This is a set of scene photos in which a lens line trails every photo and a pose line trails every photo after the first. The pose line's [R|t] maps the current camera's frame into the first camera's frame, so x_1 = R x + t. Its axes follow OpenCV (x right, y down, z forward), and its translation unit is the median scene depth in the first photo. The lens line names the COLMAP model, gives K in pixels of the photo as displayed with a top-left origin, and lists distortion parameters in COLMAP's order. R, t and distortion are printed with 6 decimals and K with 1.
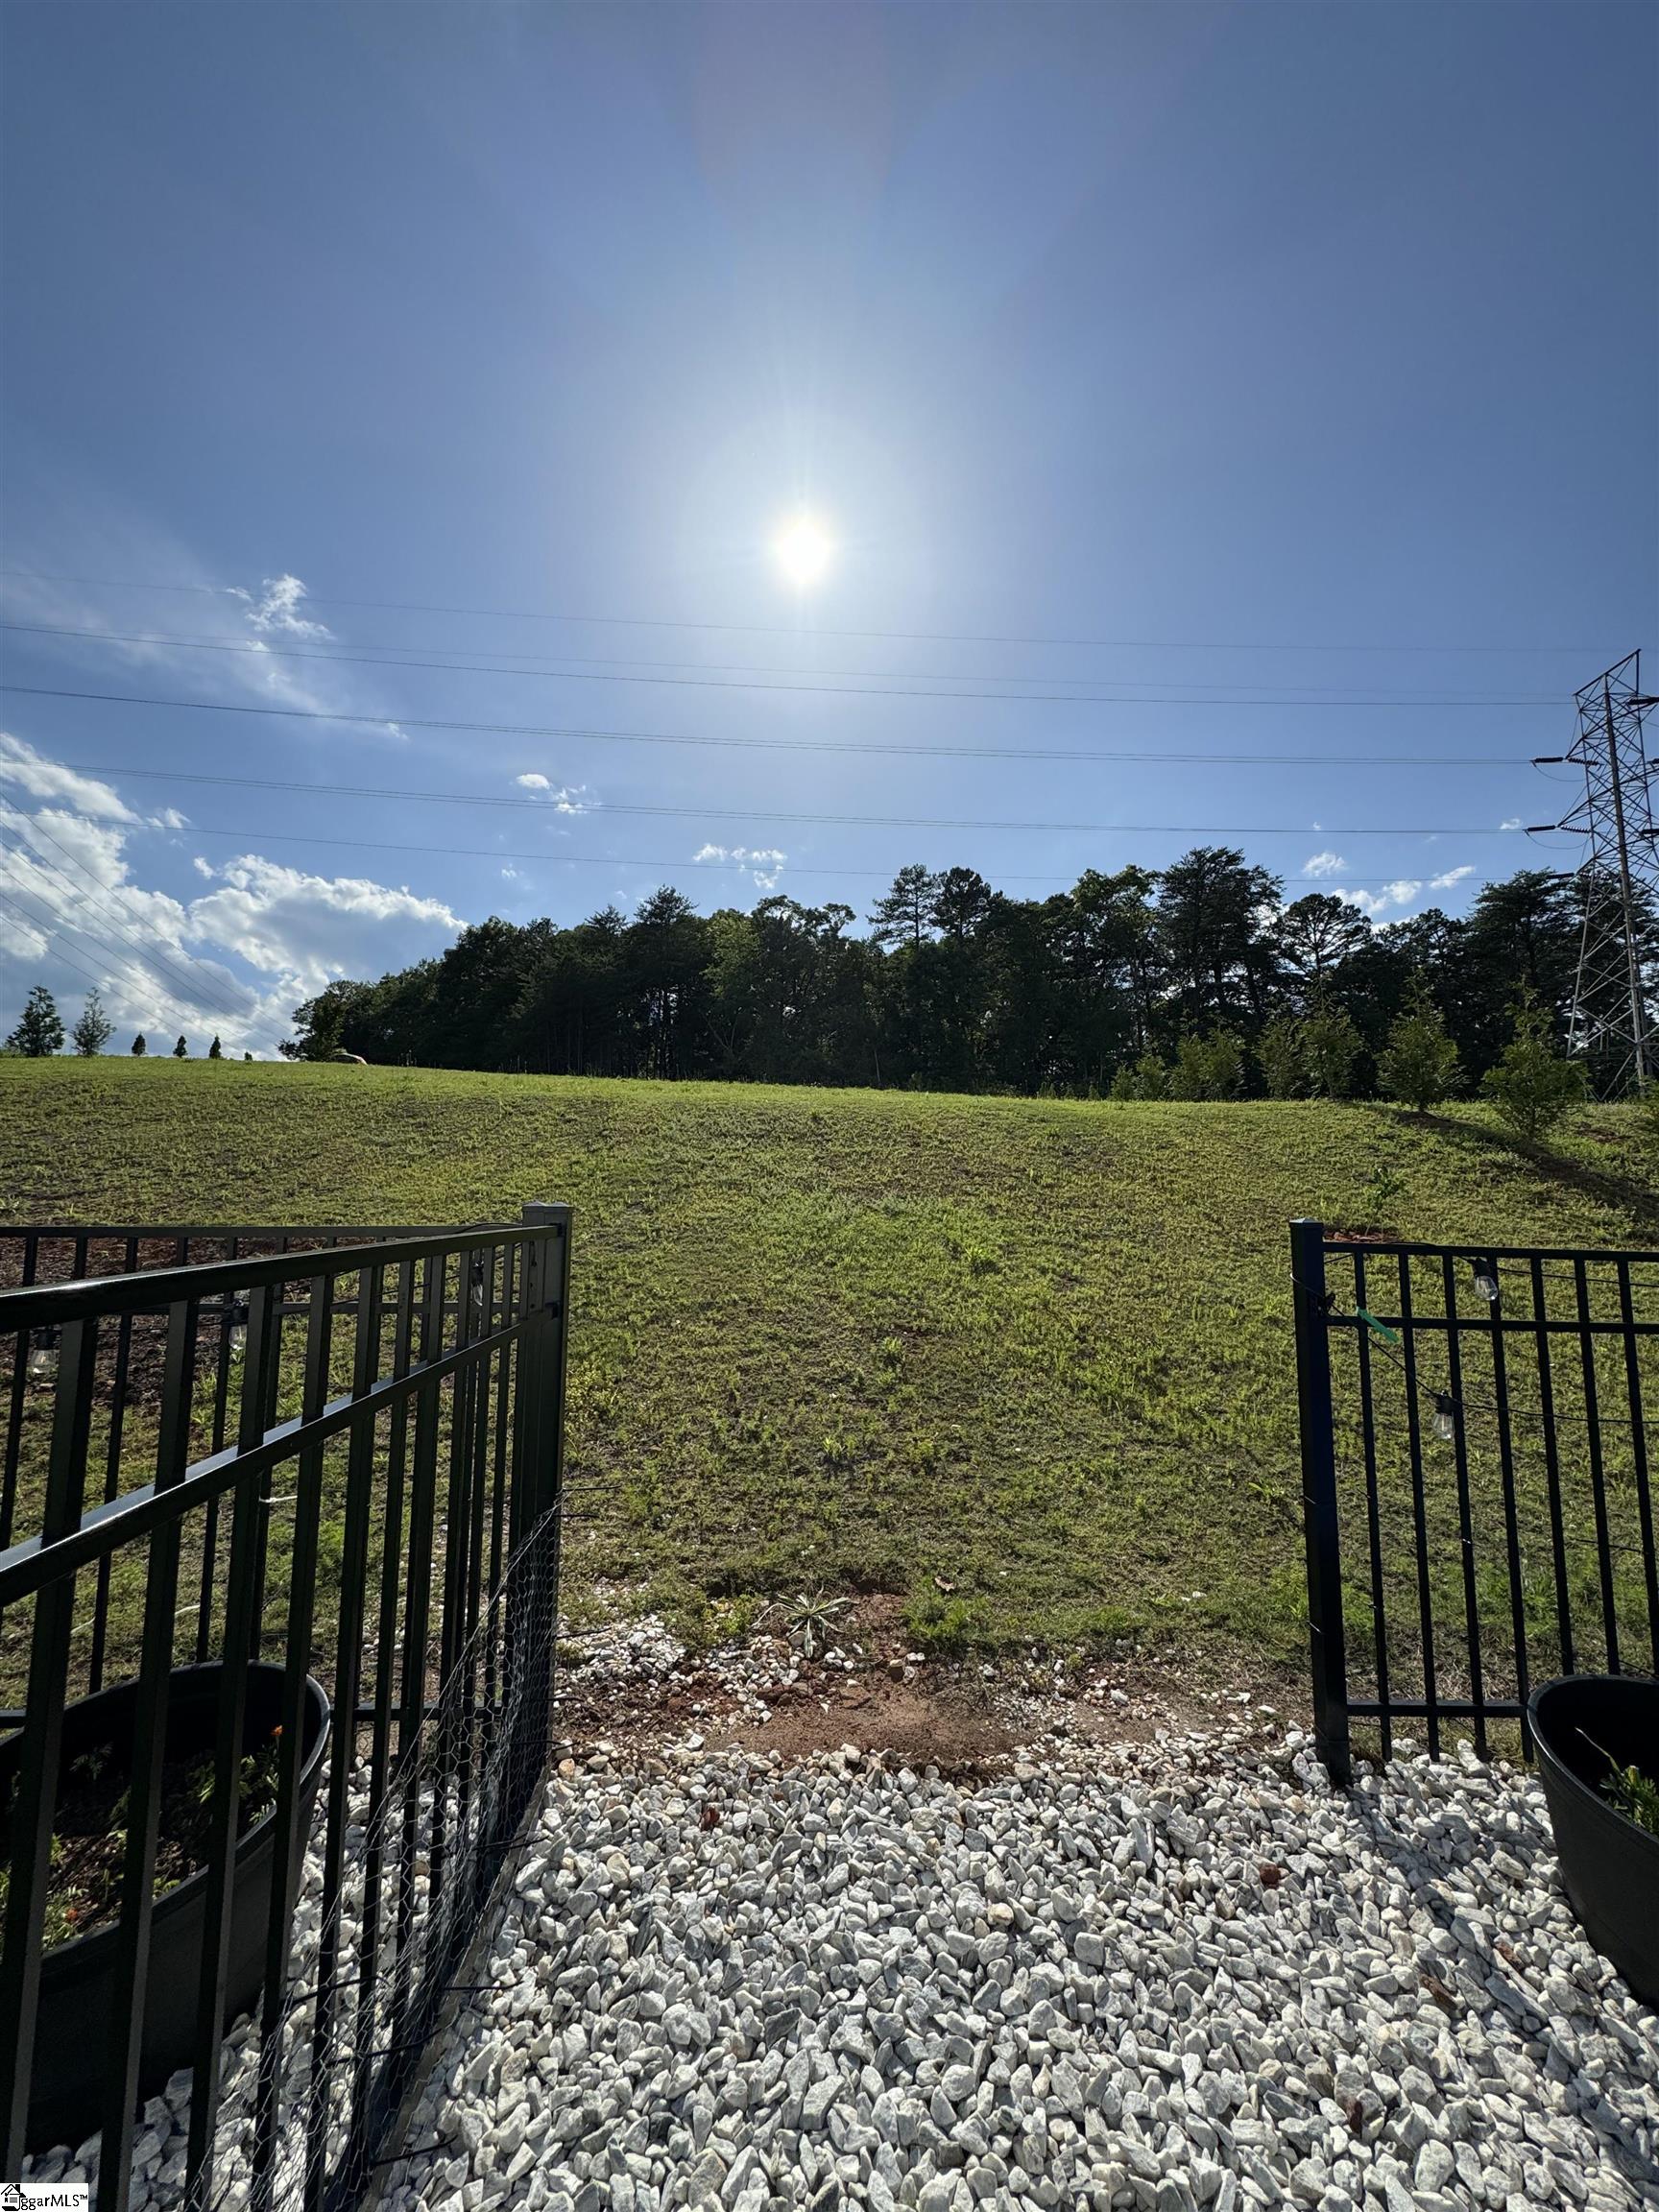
lens RADIAL K [[879.2, 0, 832.1], [0, 879.2, 1107.3], [0, 0, 1]] dist [-0.004223, 0.001436]
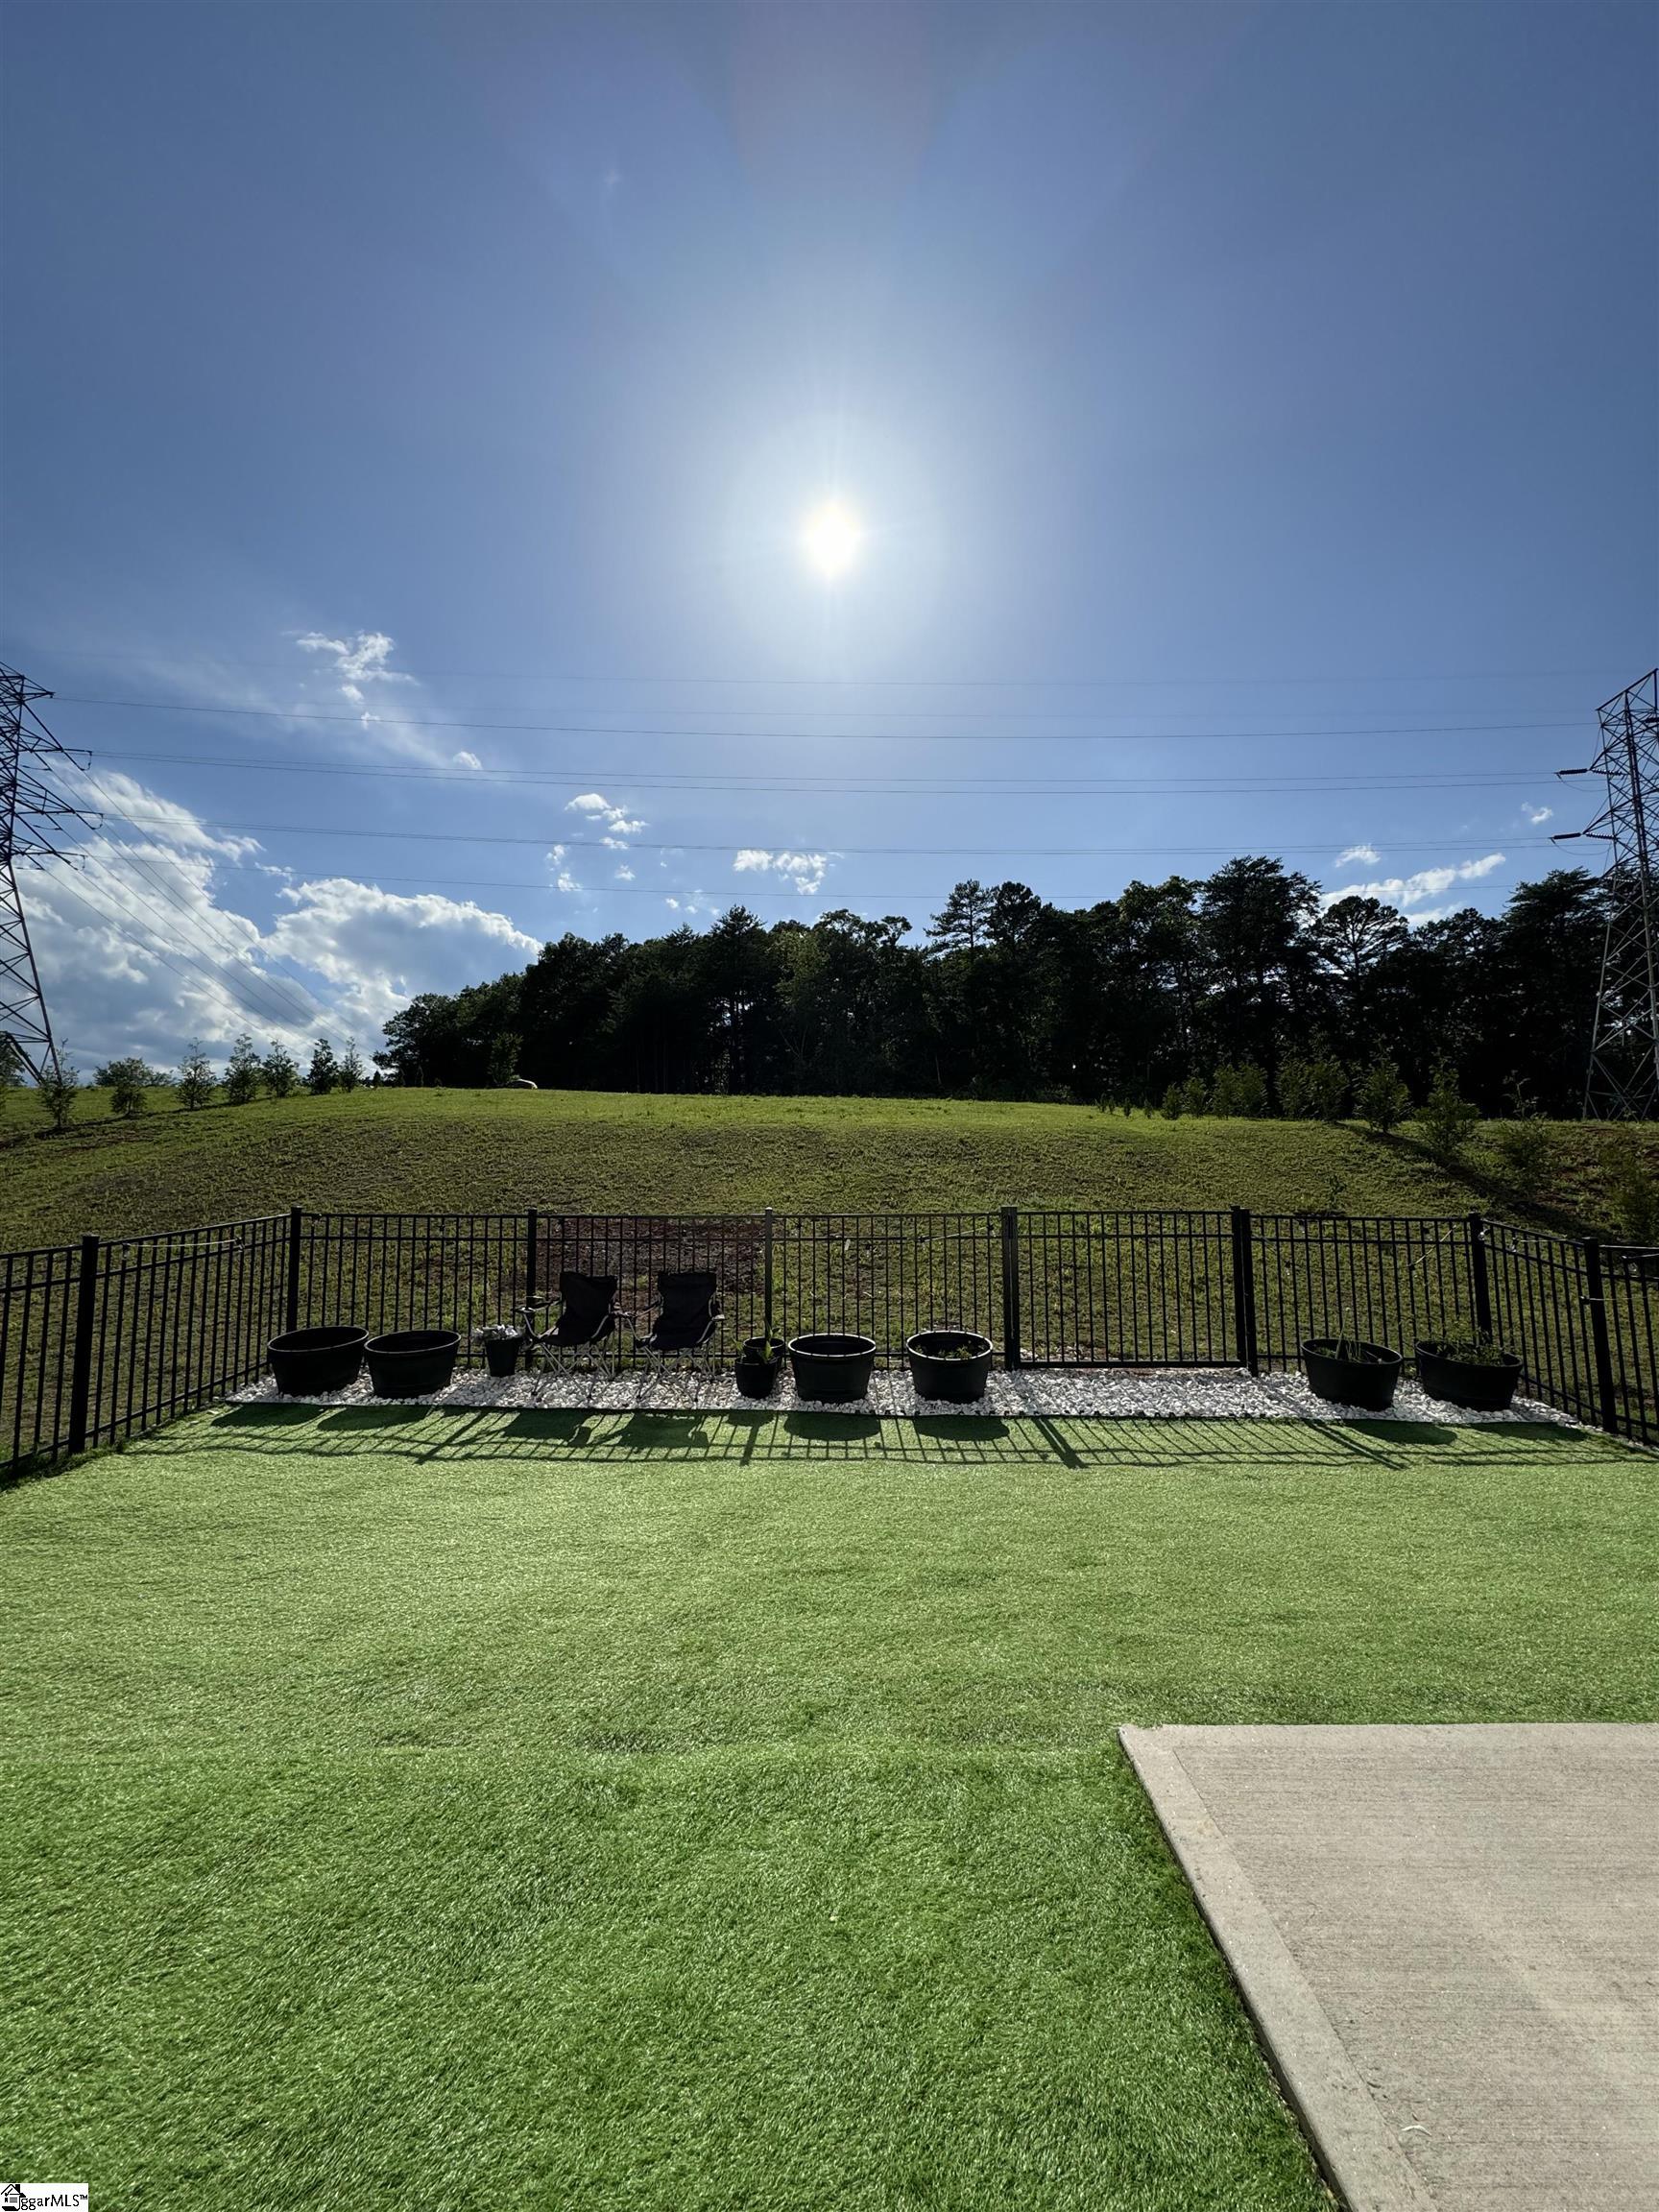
lens RADIAL K [[879.2, 0, 834.2], [0, 879.2, 1110.0], [0, 0, 1]] dist [-0.004223, 0.001436]
pose [[0.998953, -0.016142, -0.042803, -0.027974], [0.016603, 0.999808, 0.010434, -0.009863], [0.042627, -0.011134, 0.999029, -0.077915]]
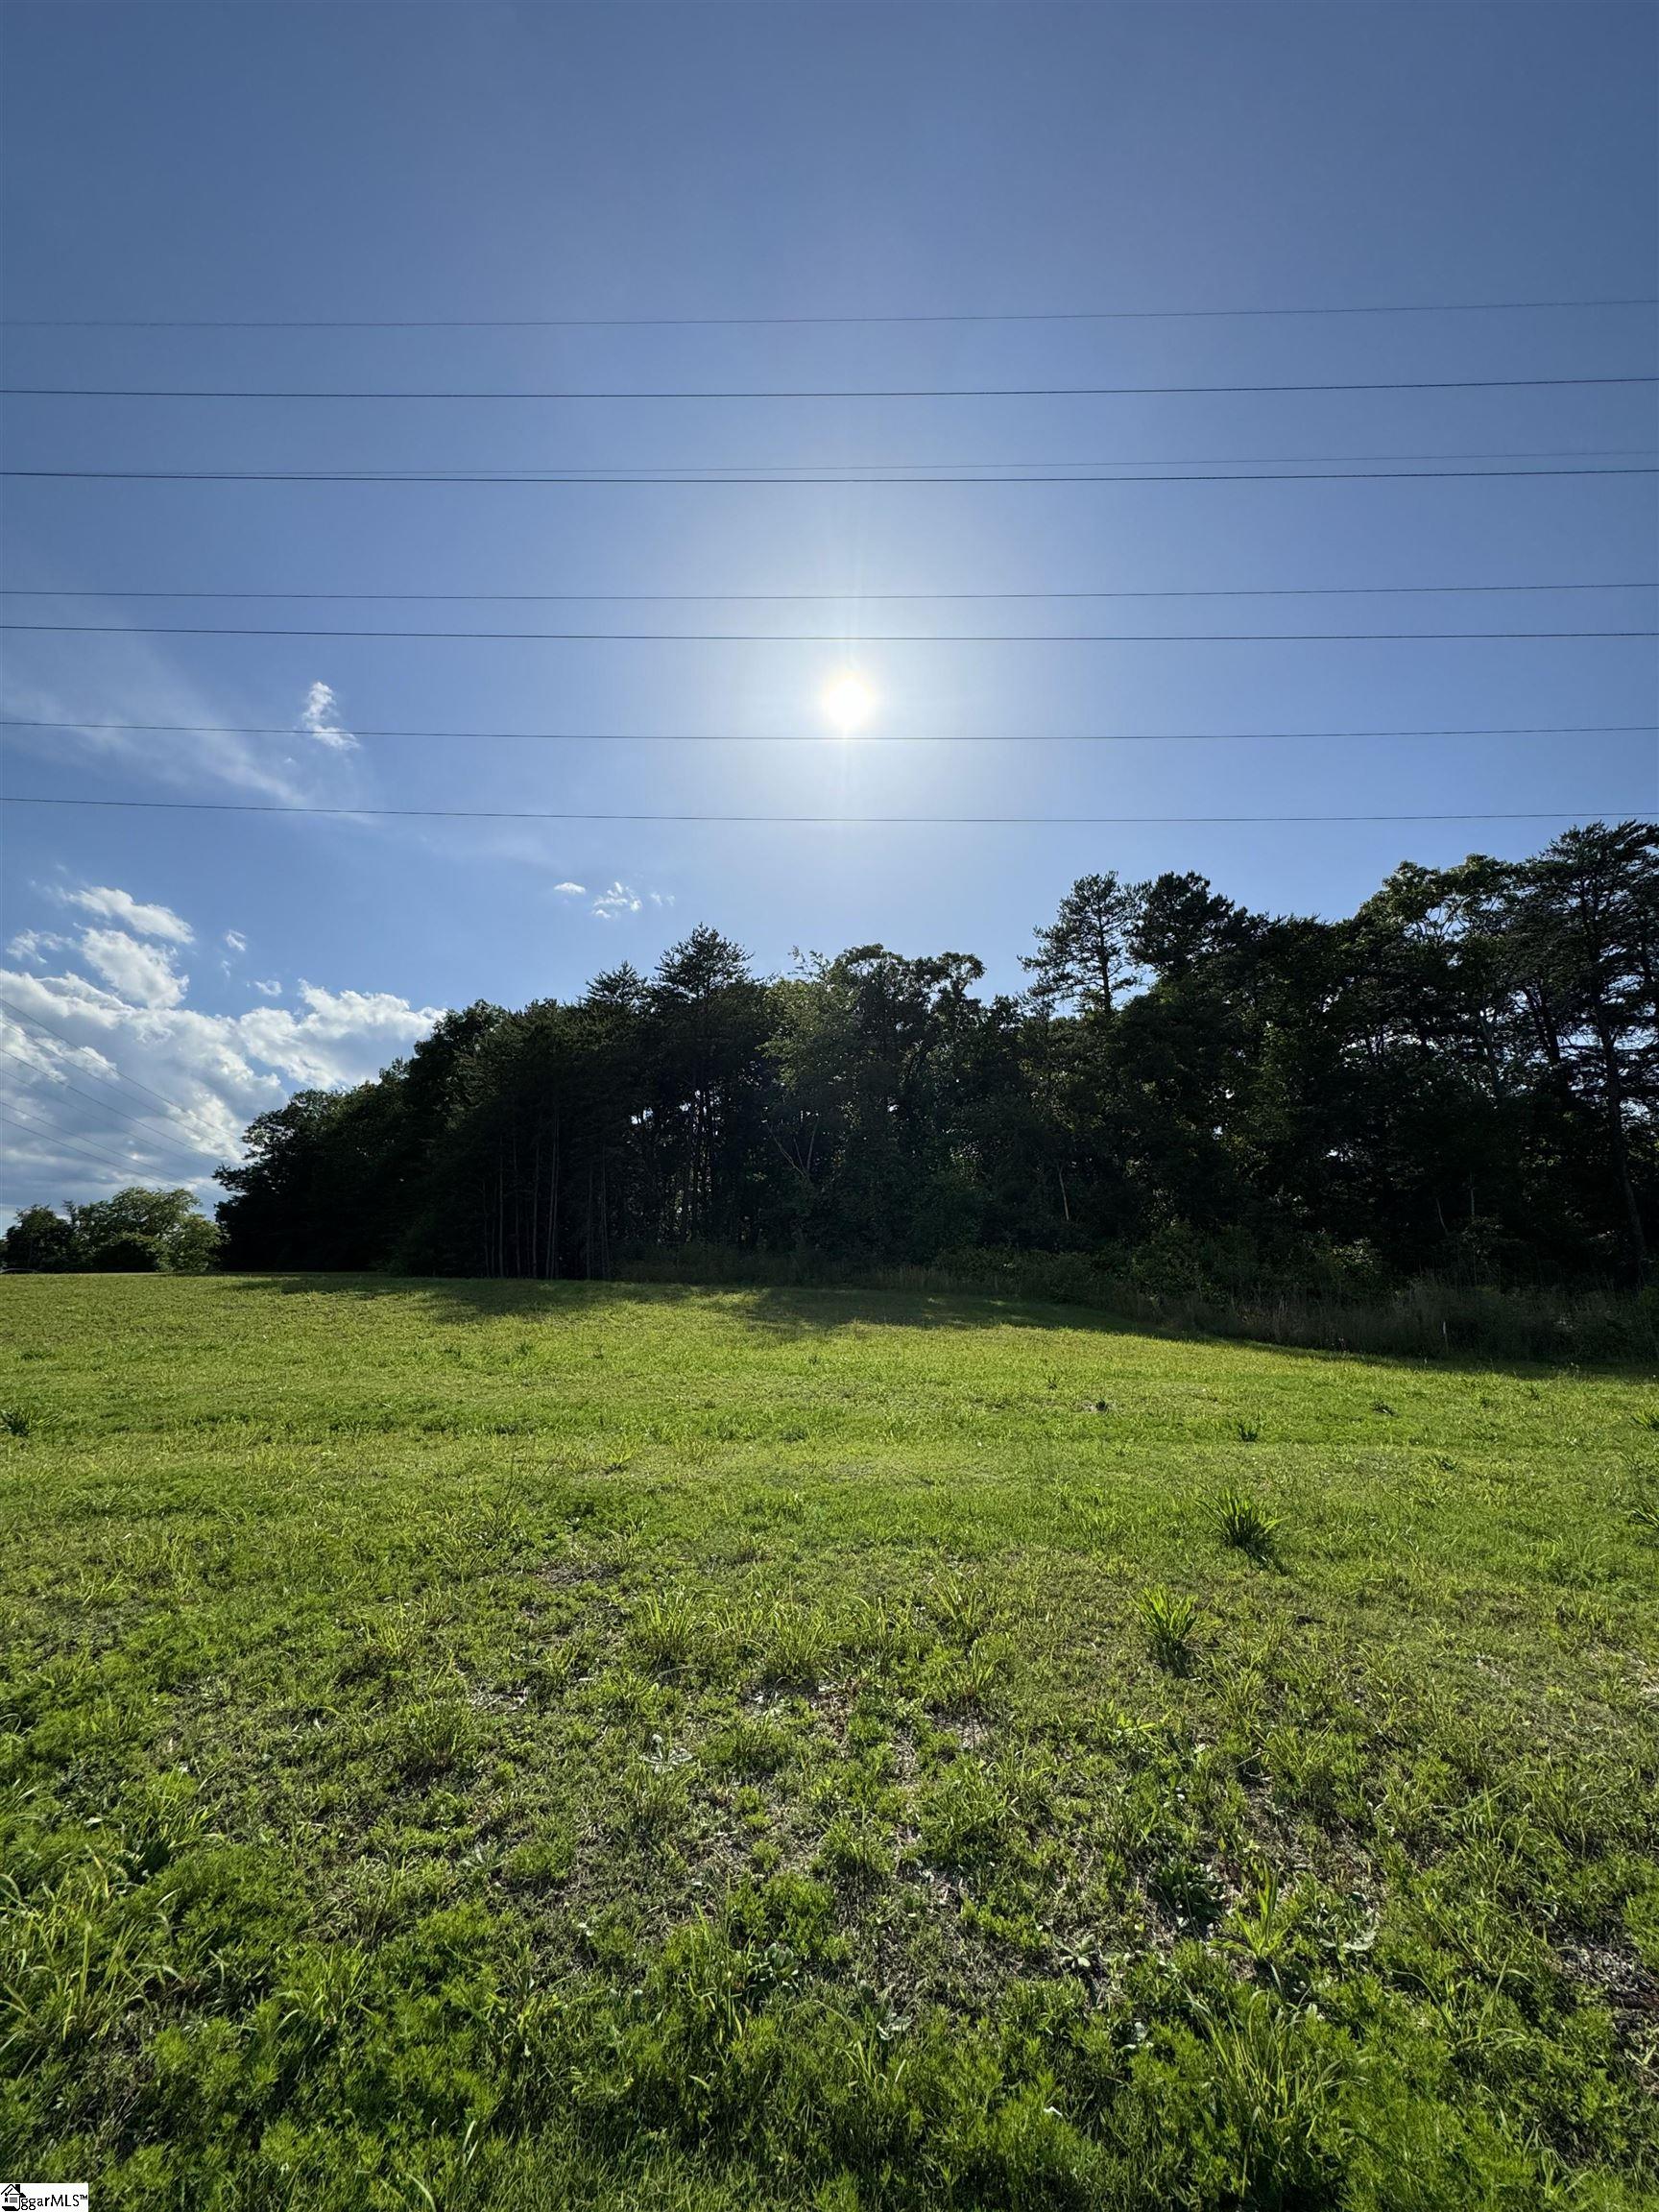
lens RADIAL K [[879.2, 0, 817.8], [0, 879.2, 1105.7], [0, 0, 1]] dist [-0.004223, 0.001436]
pose [[0.997022, -0.022722, -0.073696, -0.060051], [0.013330, 0.992002, -0.125512, -0.036351], [0.075958, 0.124156, 0.989351, 0.381113]]
